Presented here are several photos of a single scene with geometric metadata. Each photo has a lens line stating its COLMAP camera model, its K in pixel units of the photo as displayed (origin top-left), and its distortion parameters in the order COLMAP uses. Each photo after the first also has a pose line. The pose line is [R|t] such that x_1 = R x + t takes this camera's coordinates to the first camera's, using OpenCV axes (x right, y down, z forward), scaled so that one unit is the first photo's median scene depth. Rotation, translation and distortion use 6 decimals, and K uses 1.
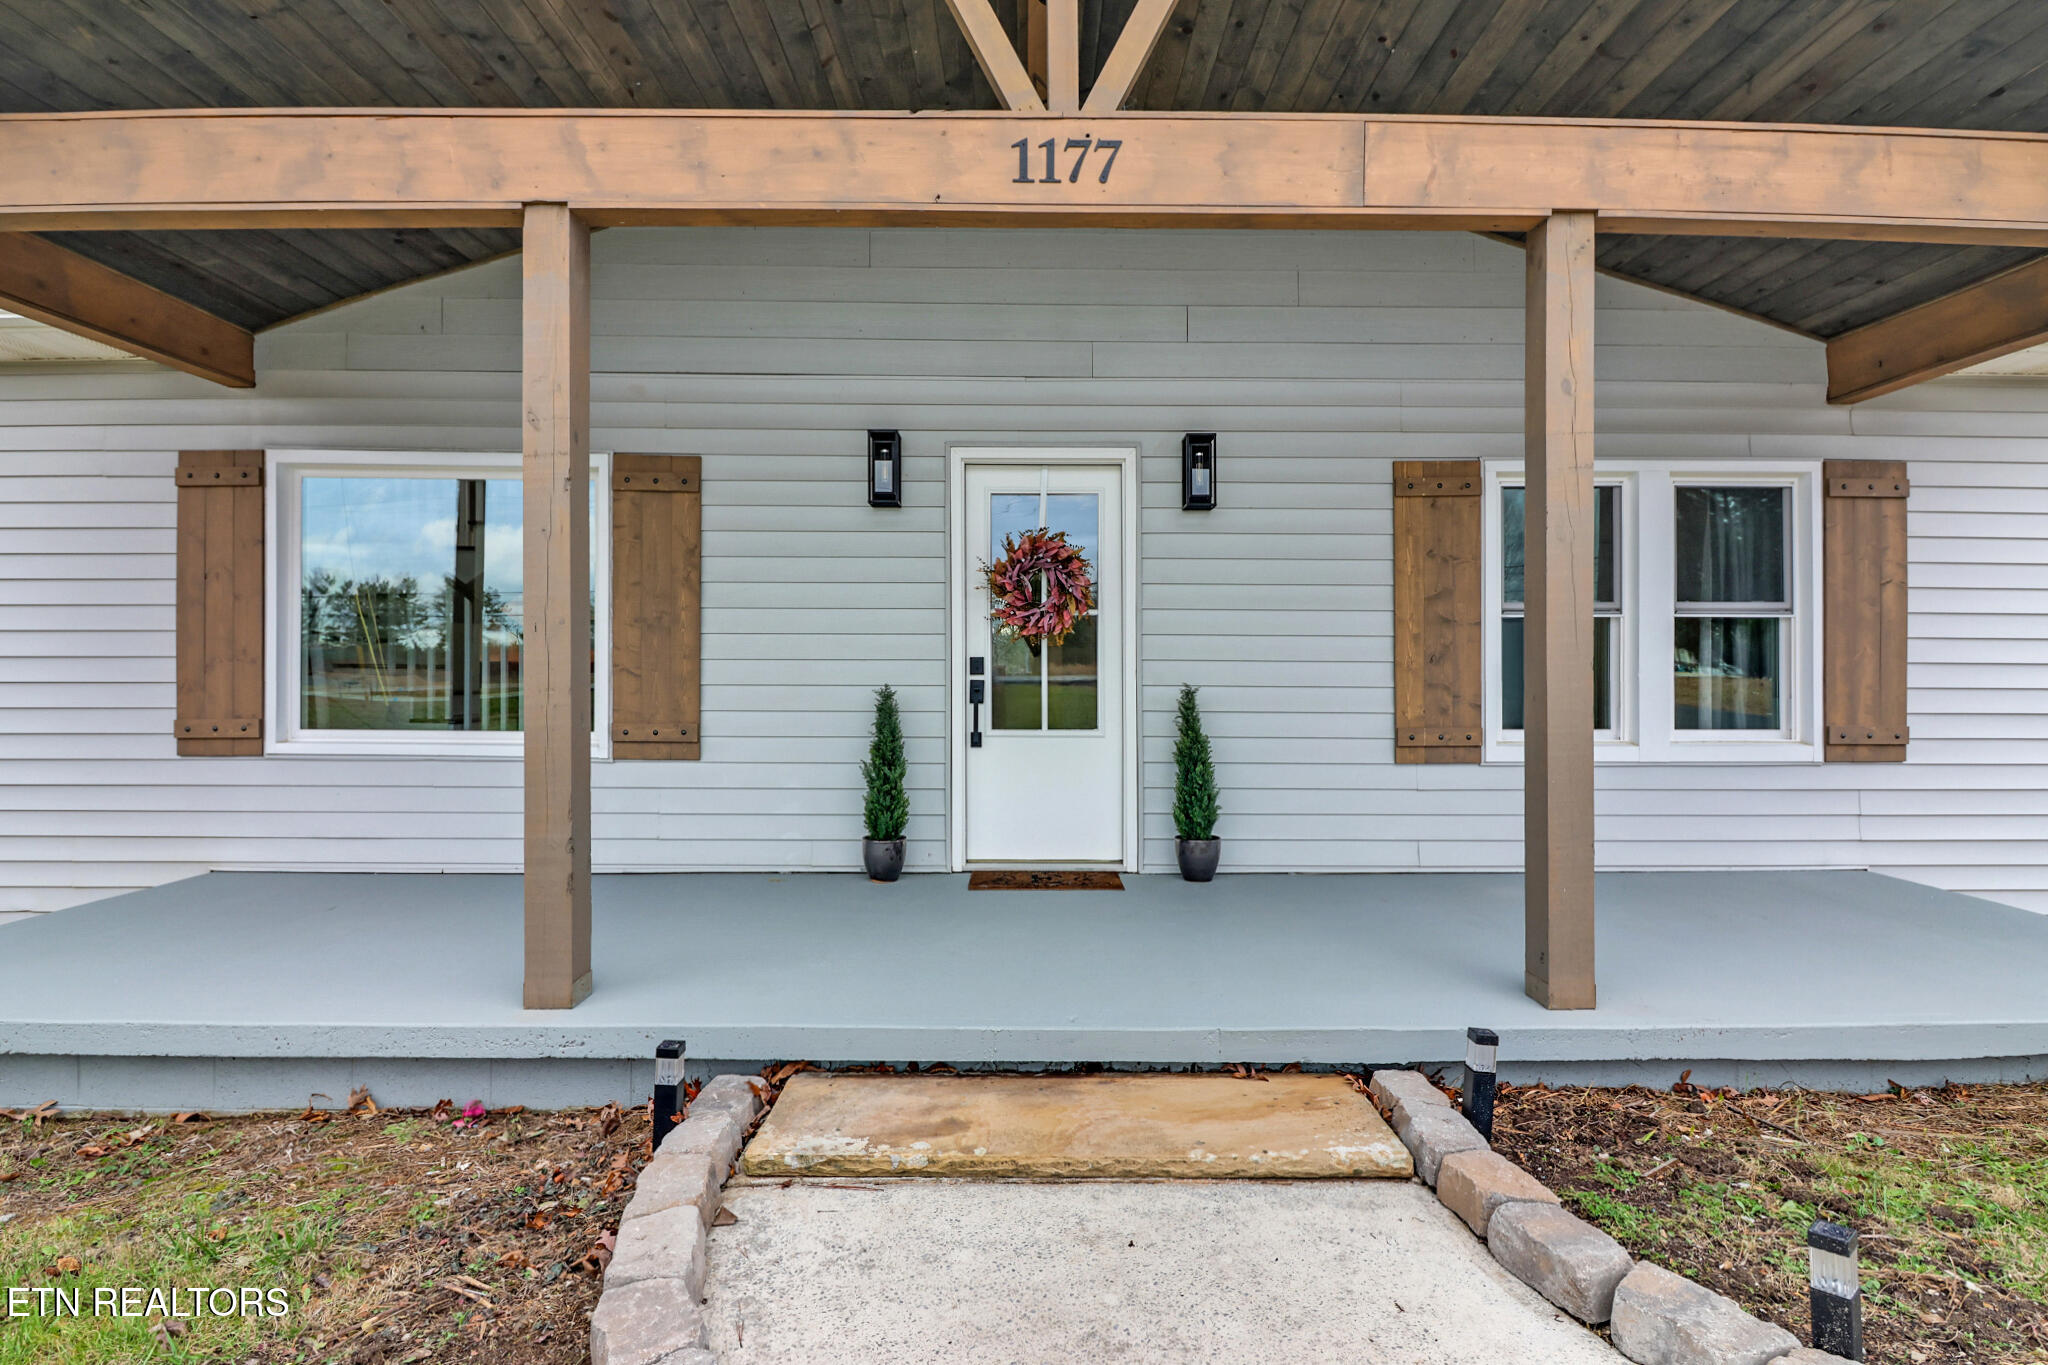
lens RADIAL K [[1060.3, 0, 1027.9], [0, 1060.3, 690.1], [0, 0, 1]] dist [-0.010360, 0.000272]
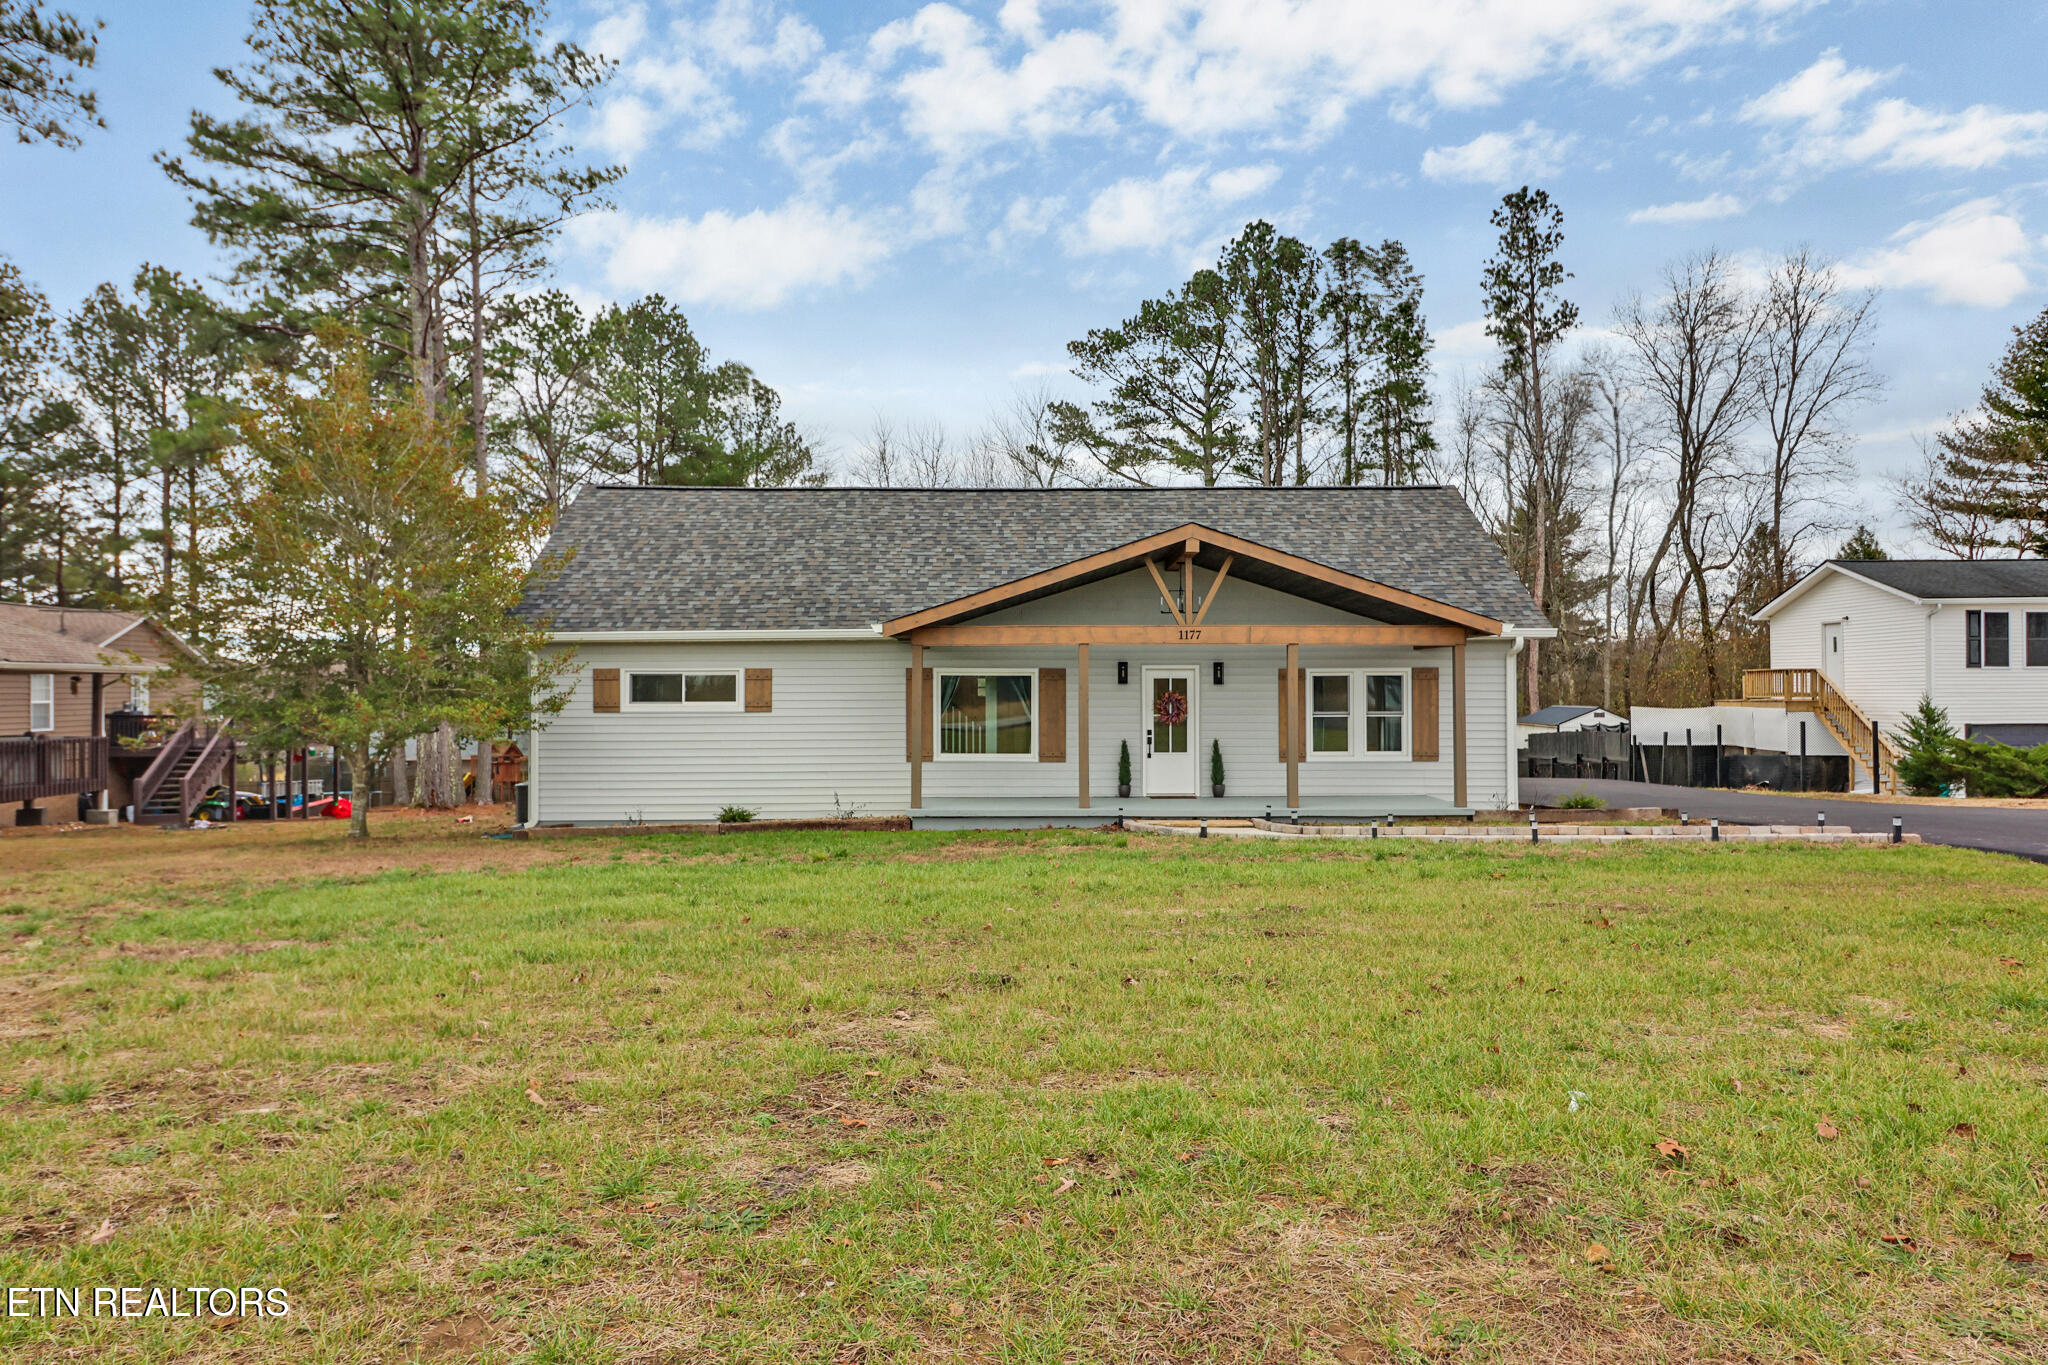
lens RADIAL K [[1311.0, 0, 1021.4], [0, 1311.0, 680.4], [0, 0, 1]] dist [-0.003322, 0.001588]
pose [[0.999983, -0.005244, -0.002452, -0.432878], [0.005251, 0.999982, 0.002790, -0.196030], [0.002437, -0.002803, 0.999993, -3.014675]]
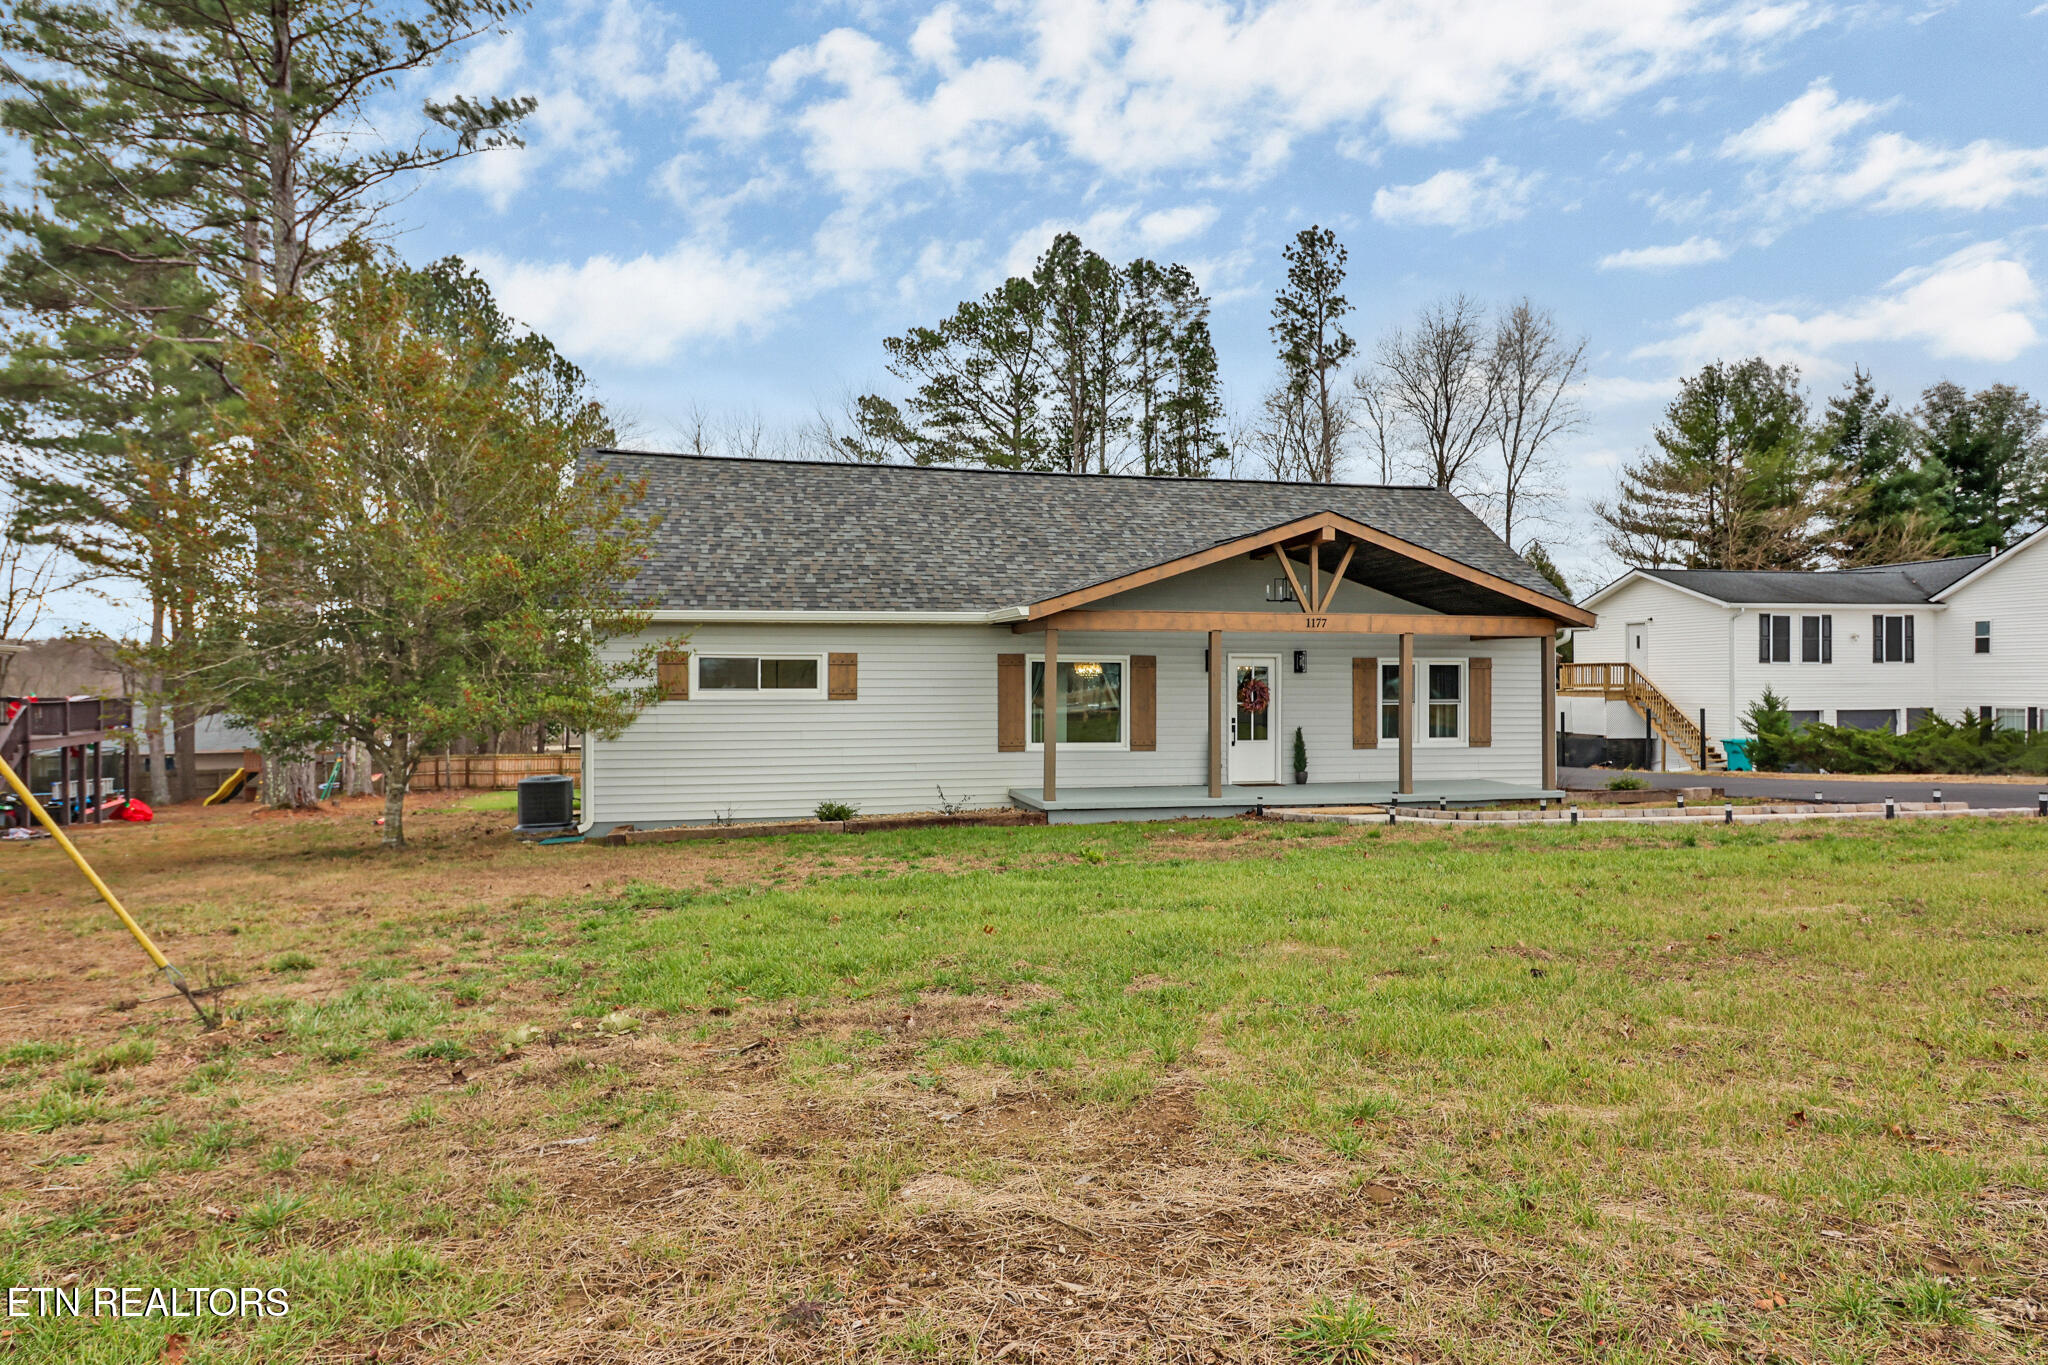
lens RADIAL K [[1243.1, 0, 1028.2], [0, 1243.1, 679.2], [0, 0, 1]] dist [-0.000280, -0.005262]
pose [[0.972738, -0.000969, 0.231905, -1.549608], [-0.001271, 0.999954, 0.009511, -0.184853], [-0.231904, -0.009546, 0.972692, -2.556538]]
